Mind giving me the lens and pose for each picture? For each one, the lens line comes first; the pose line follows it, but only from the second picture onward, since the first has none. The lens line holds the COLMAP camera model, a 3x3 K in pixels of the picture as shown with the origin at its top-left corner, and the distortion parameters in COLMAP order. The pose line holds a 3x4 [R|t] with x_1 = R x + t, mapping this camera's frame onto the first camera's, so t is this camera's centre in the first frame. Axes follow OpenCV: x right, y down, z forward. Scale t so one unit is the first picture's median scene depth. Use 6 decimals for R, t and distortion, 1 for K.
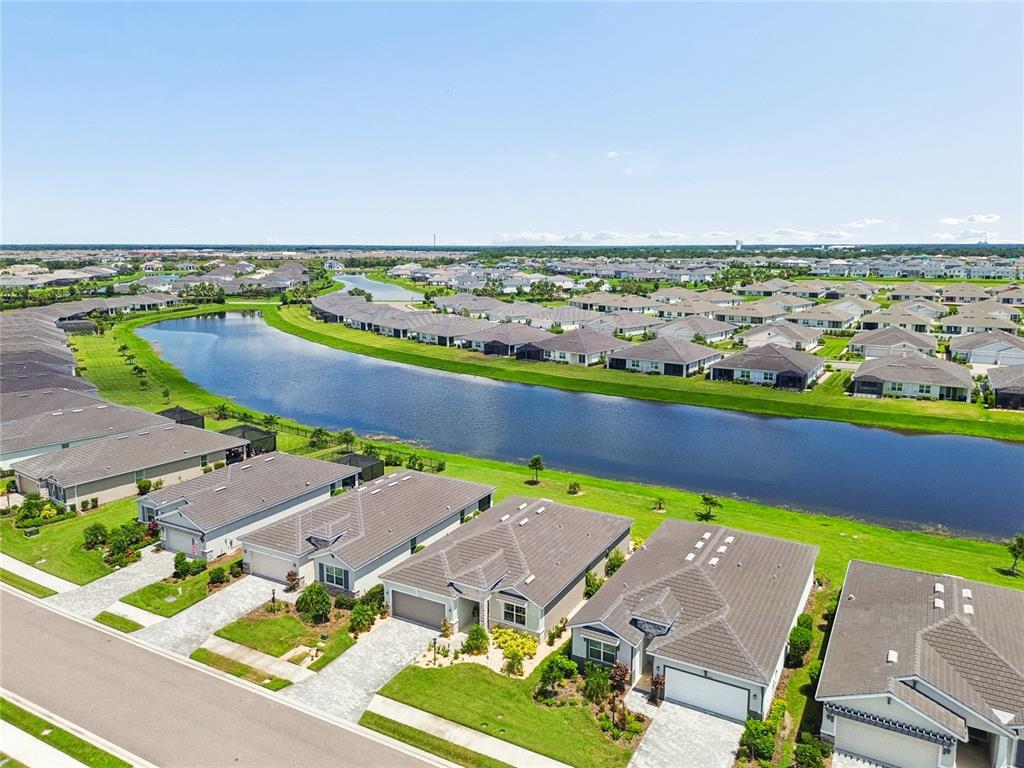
lens RADIAL K [[737.7, 0, 512.0], [0, 737.7, 384.0], [0, 0, 1]] dist [0.081549, -0.110482]
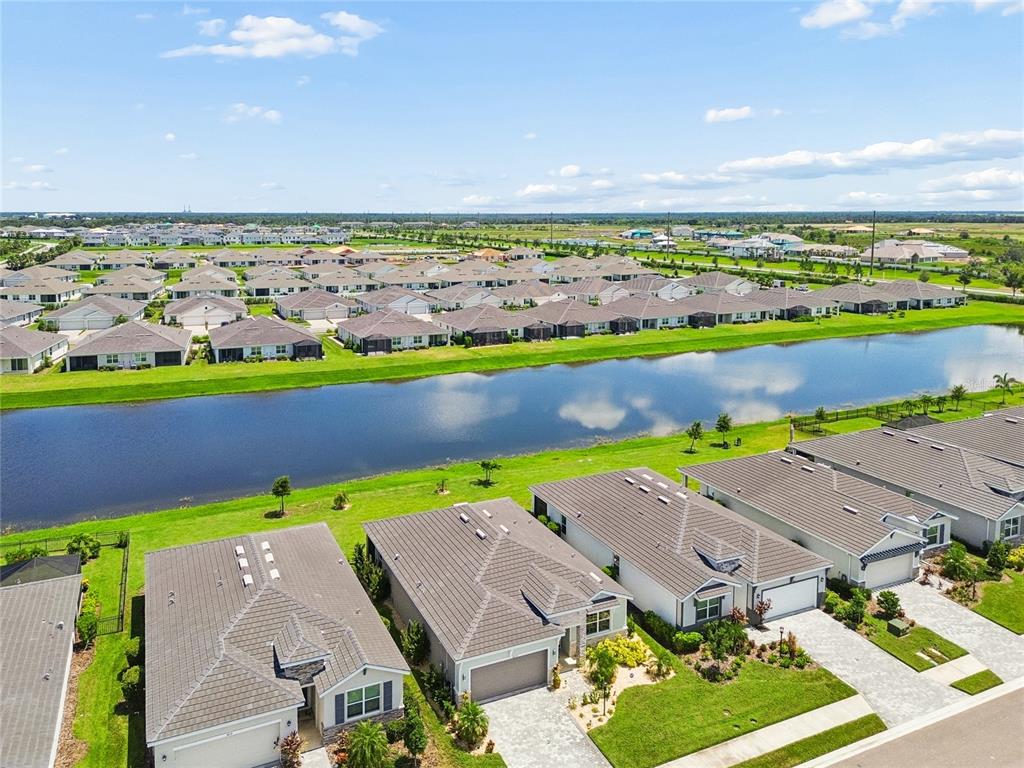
lens RADIAL K [[760.2, 0, 514.8], [0, 760.2, 336.1], [0, 0, 1]] dist [0.082748, -0.089948]
pose [[0.576562, -0.128523, 0.806881, -0.293752], [0.149164, 0.987511, 0.050708, -0.034767], [-0.803322, 0.091121, 0.588533, 0.200661]]
